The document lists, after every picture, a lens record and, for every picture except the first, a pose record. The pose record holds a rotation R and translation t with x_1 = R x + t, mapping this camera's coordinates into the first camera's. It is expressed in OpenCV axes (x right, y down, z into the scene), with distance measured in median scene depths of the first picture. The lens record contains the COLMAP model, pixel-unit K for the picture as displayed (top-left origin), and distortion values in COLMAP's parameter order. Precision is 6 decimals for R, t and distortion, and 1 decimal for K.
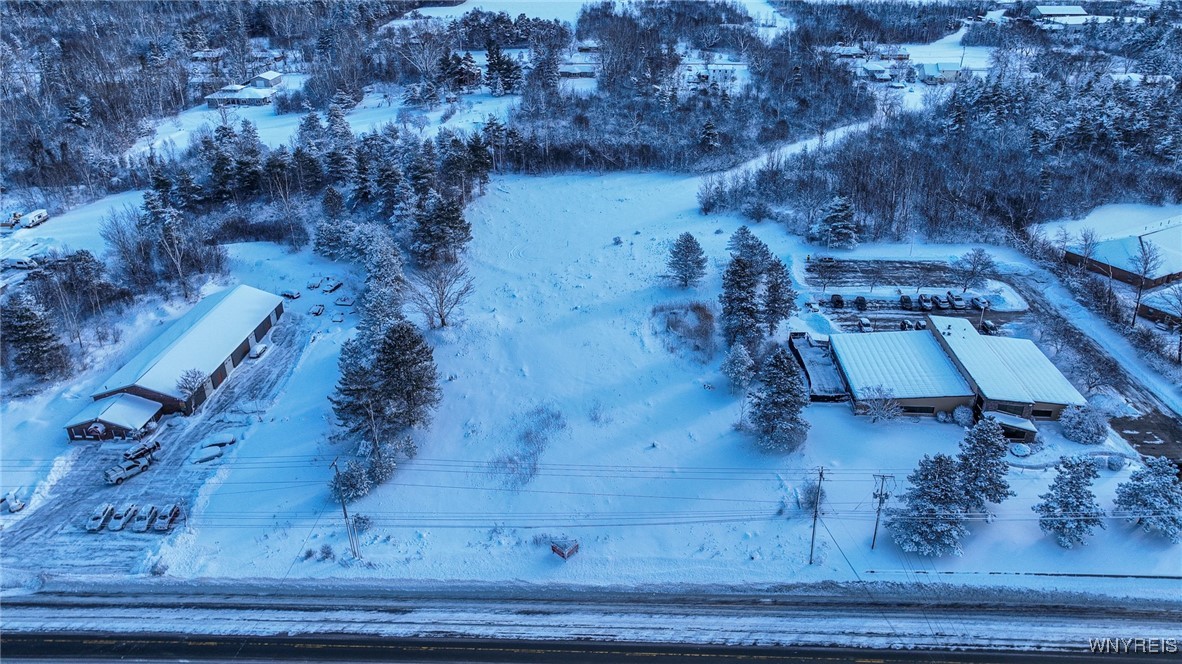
lens RADIAL K [[833.7, 0, 591.0], [0, 833.7, 332.0], [0, 0, 1]] dist [-0.004257, 0.023441]
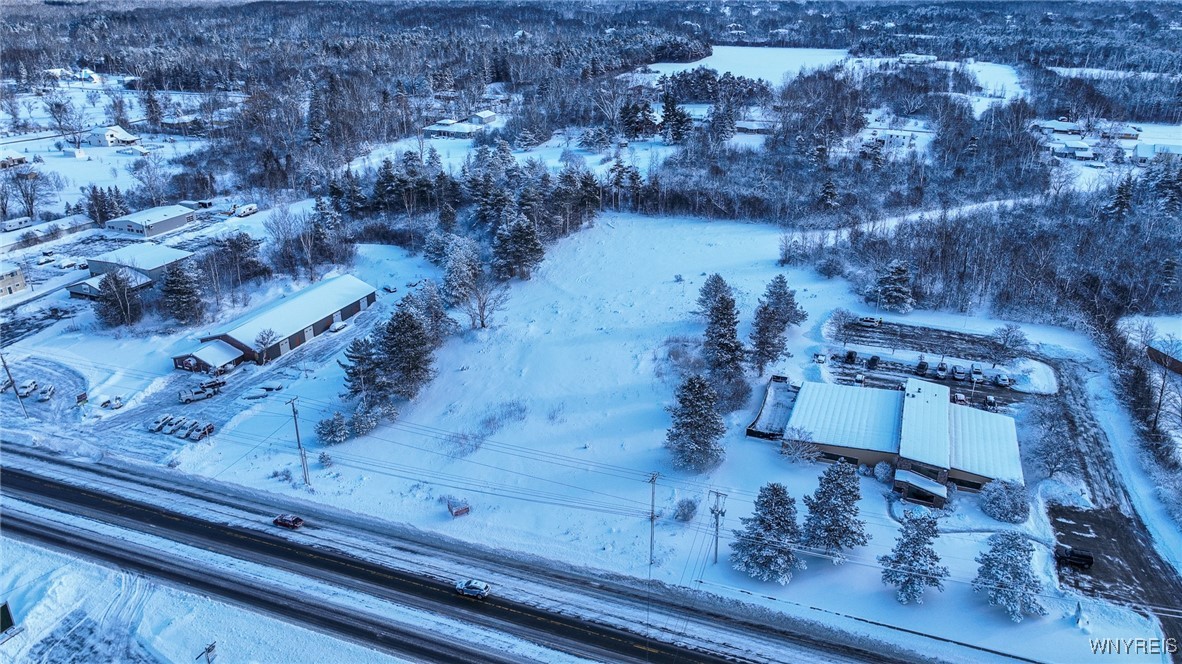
lens RADIAL K [[833.7, 0, 591.0], [0, 833.7, 332.0], [0, 0, 1]] dist [-0.004257, 0.023441]
pose [[0.948679, 0.135253, -0.285859, 0.299073], [-0.152863, 0.987433, -0.040106, 0.022568], [0.276842, 0.081745, 0.957432, -0.057565]]
